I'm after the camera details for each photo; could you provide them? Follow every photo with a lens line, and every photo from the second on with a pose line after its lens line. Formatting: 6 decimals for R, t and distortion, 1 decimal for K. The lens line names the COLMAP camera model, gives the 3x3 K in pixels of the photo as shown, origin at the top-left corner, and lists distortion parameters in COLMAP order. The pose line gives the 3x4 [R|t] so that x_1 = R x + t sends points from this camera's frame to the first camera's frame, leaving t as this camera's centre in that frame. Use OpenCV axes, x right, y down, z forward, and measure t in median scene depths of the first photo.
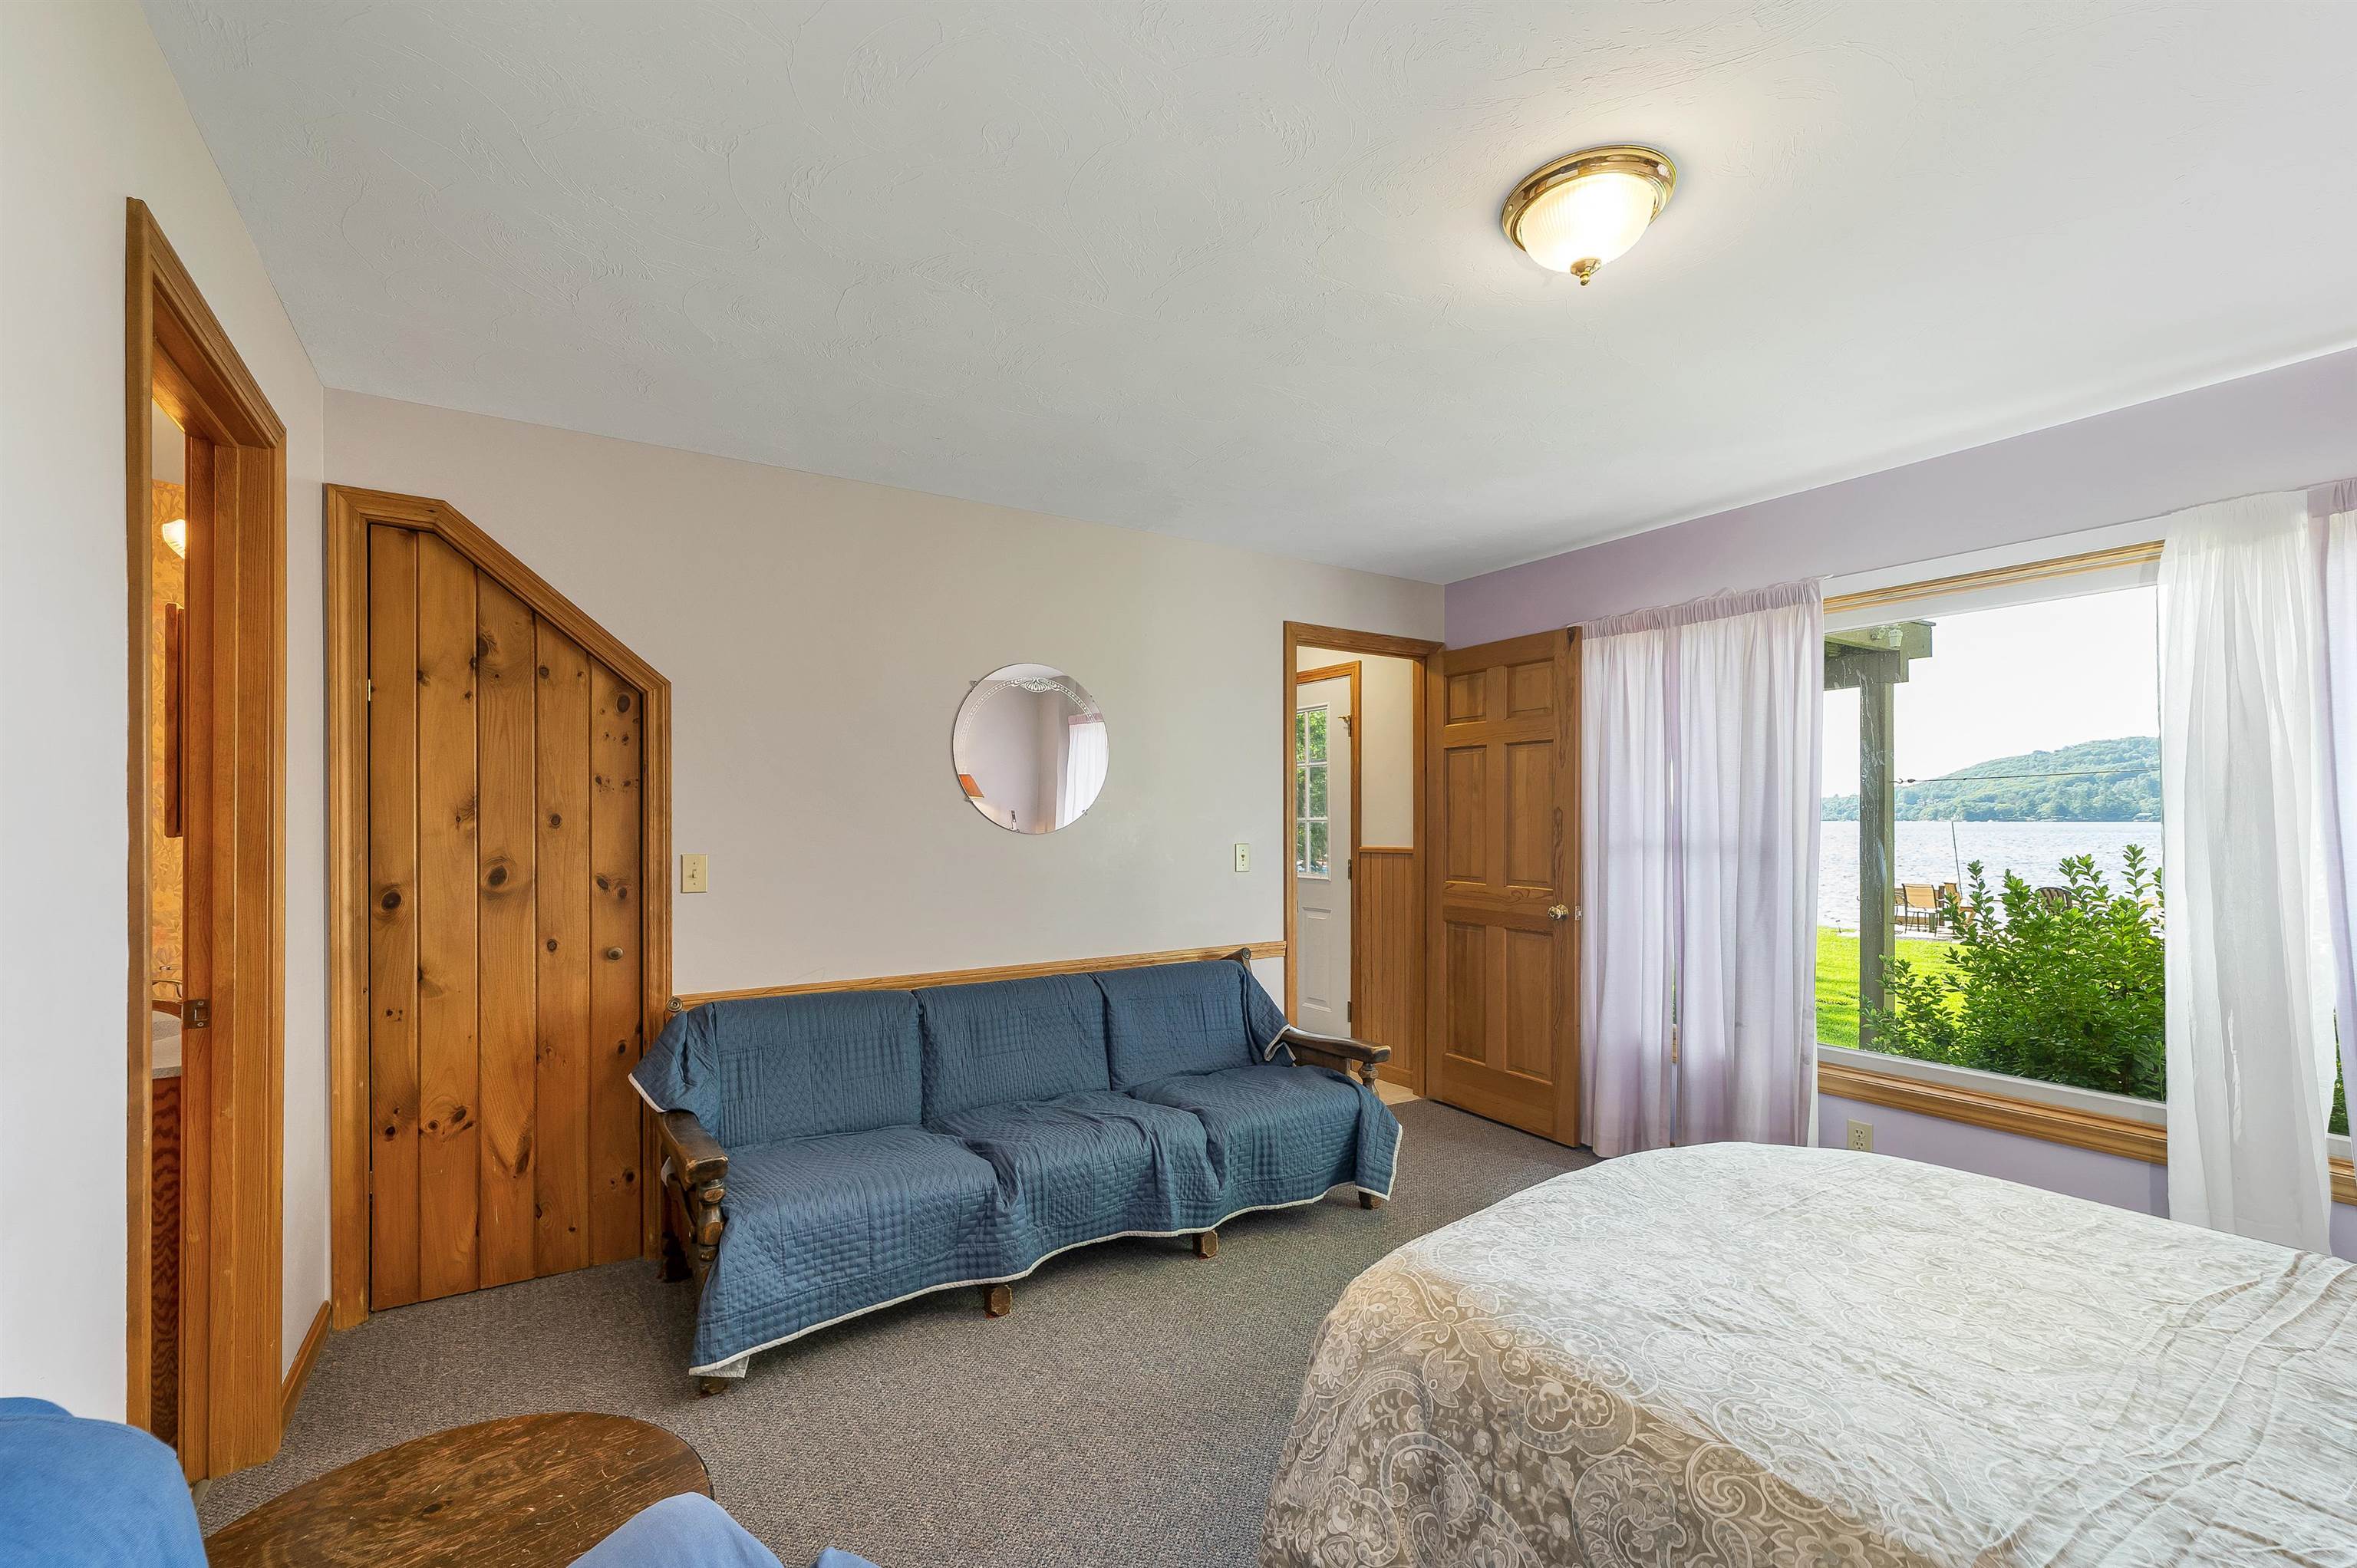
lens RADIAL K [[994.5, 0, 1172.9], [0, 994.5, 817.0], [0, 0, 1]] dist [0.002322, -0.000077]
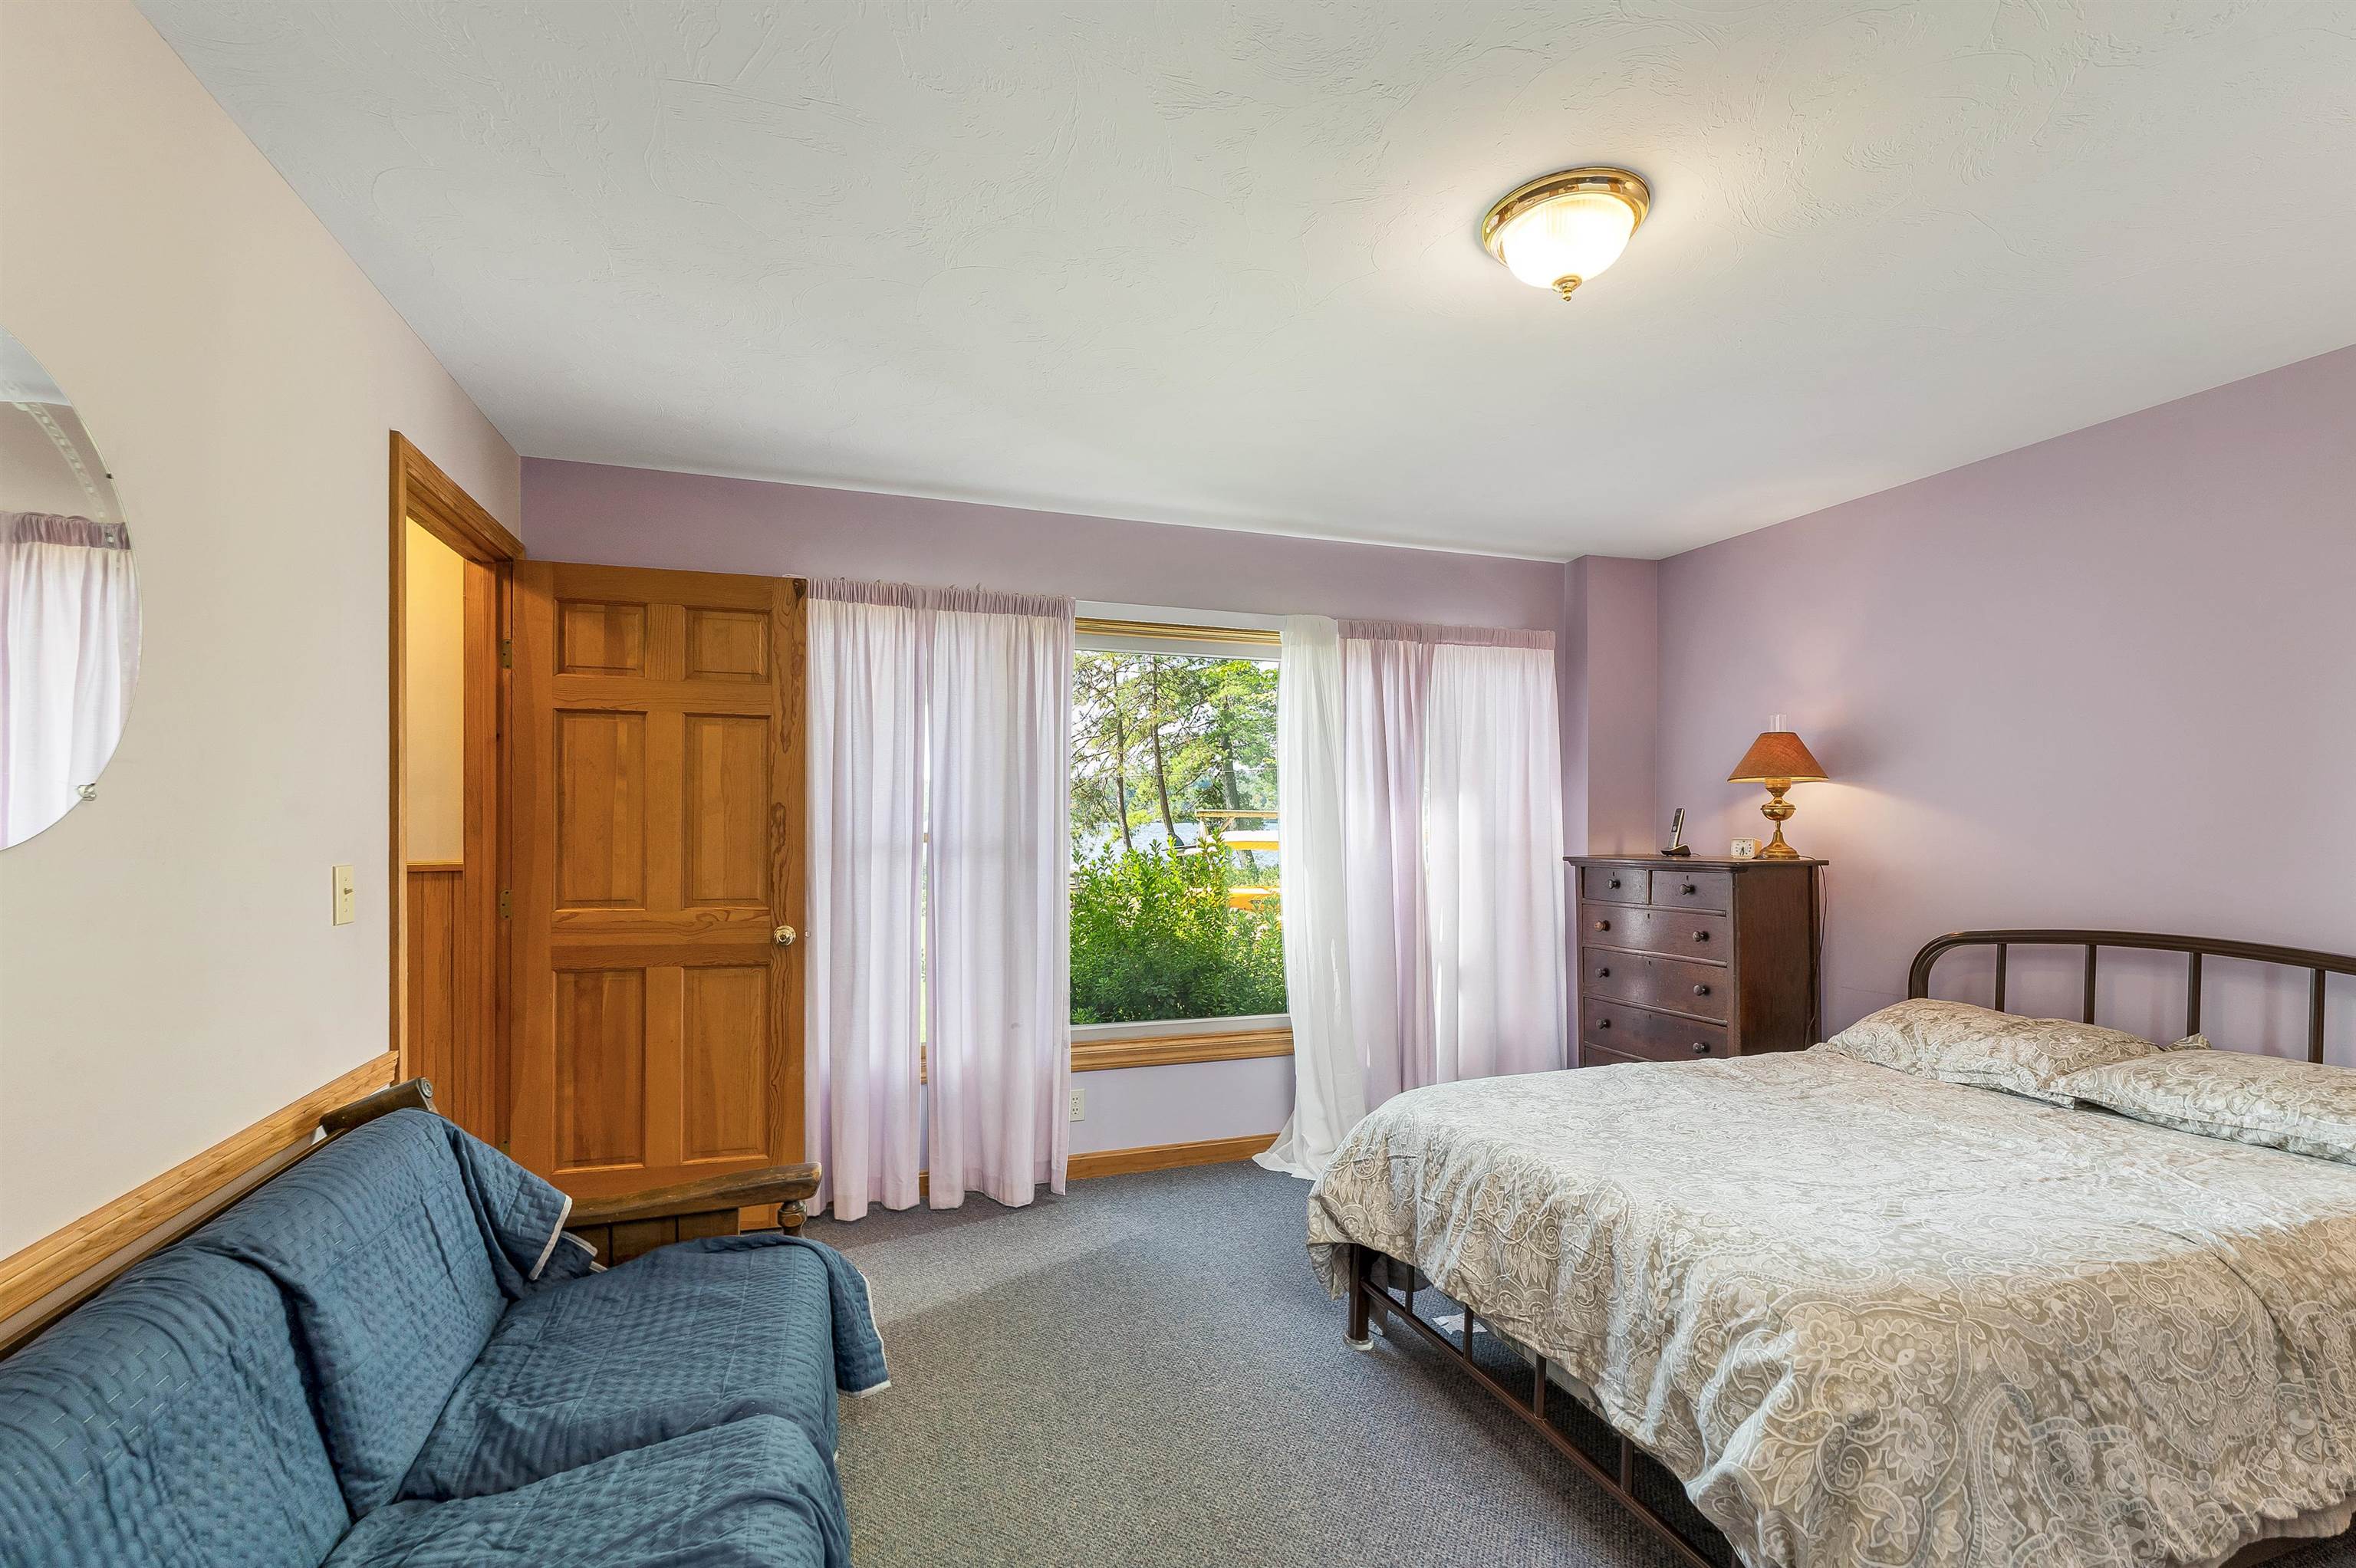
lens RADIAL K [[994.1, 0, 1172.4], [0, 994.1, 817.0], [0, 0, 1]] dist [0.002322, -0.000077]
pose [[0.248840, 0.004736, 0.968533, -0.317046], [-0.008787, 0.999958, -0.002632, 0.001033], [-0.968505, -0.007856, 0.248871, 0.529849]]
